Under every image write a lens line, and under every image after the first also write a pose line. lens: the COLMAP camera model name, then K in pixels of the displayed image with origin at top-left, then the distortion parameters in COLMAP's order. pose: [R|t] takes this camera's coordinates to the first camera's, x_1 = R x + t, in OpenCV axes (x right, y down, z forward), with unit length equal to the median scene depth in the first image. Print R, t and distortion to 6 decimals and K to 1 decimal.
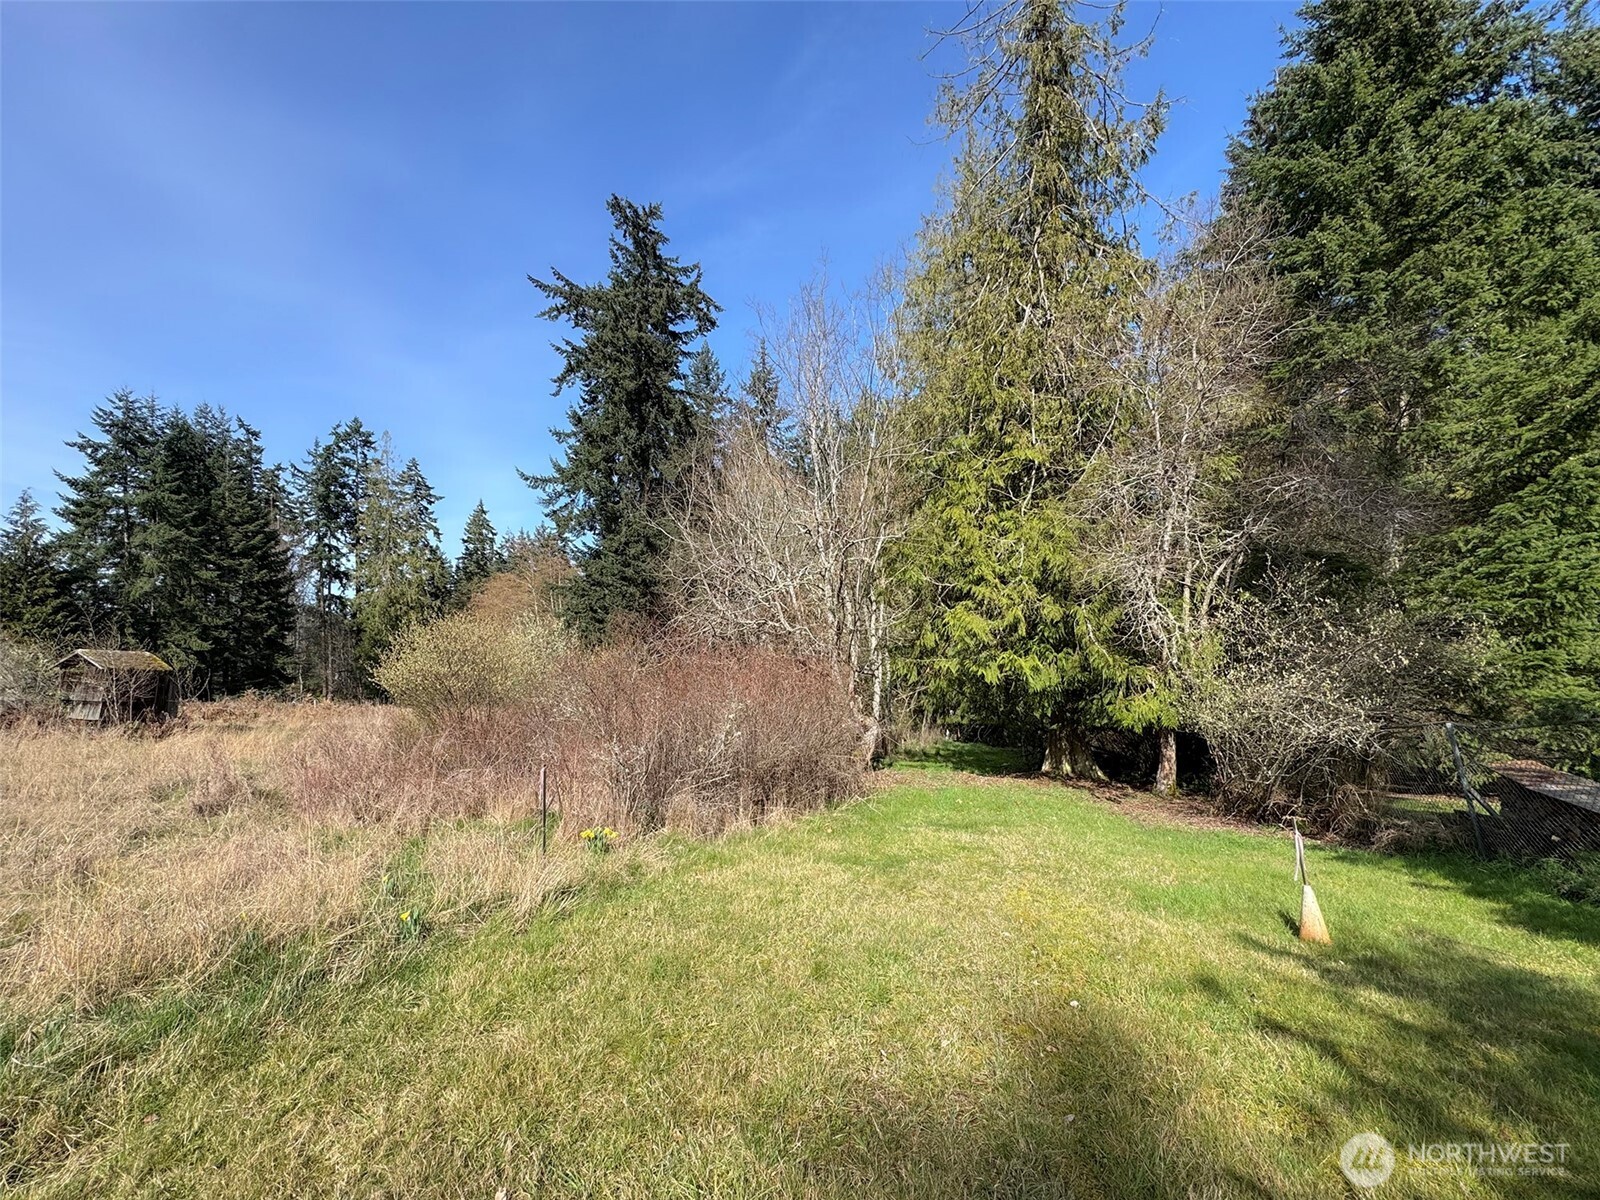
lens RADIAL K [[638.1, 0, 792.1], [0, 638.1, 635.8], [0, 0, 1]] dist [-0.002331, 0.000092]
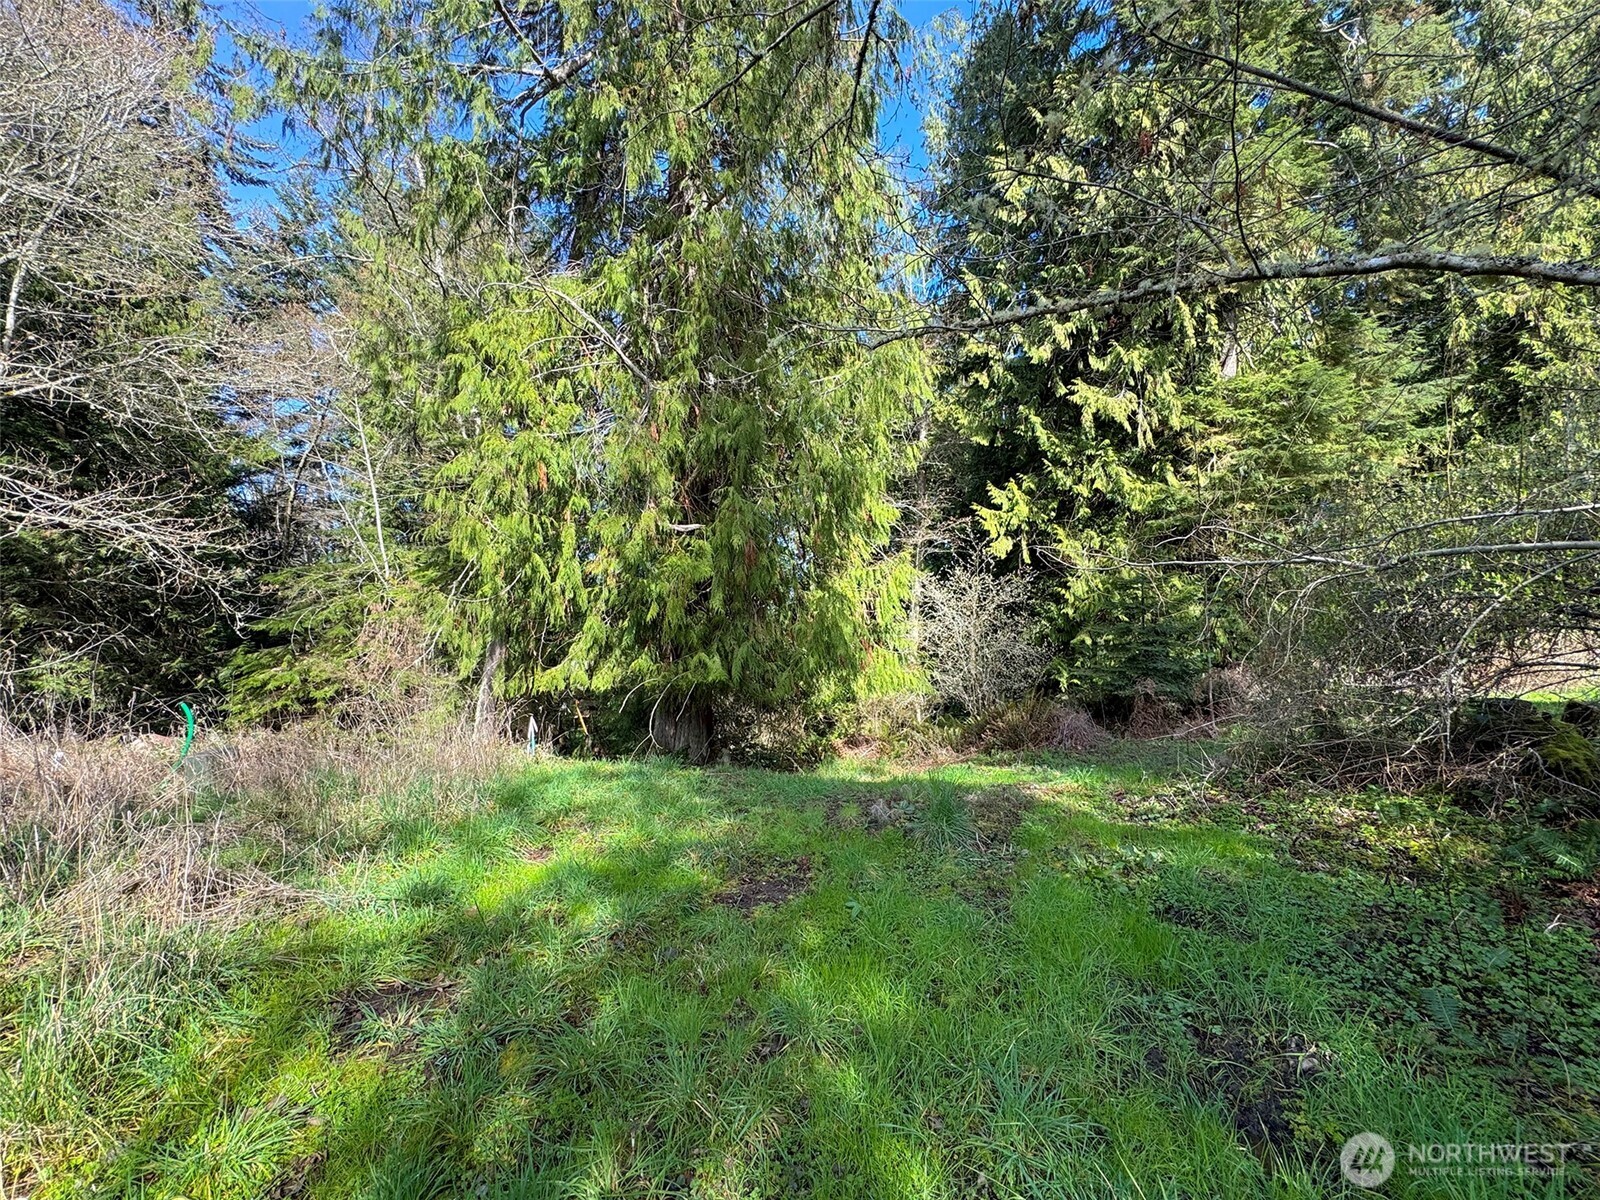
lens RADIAL K [[638.1, 0, 800.4], [0, 638.1, 592.6], [0, 0, 1]] dist [-0.002331, 0.000092]
pose [[0.844684, 0.011237, 0.535148, 0.517161], [-0.001864, 0.999835, -0.018052, 0.265630], [-0.535263, 0.014250, 0.844565, 1.900896]]
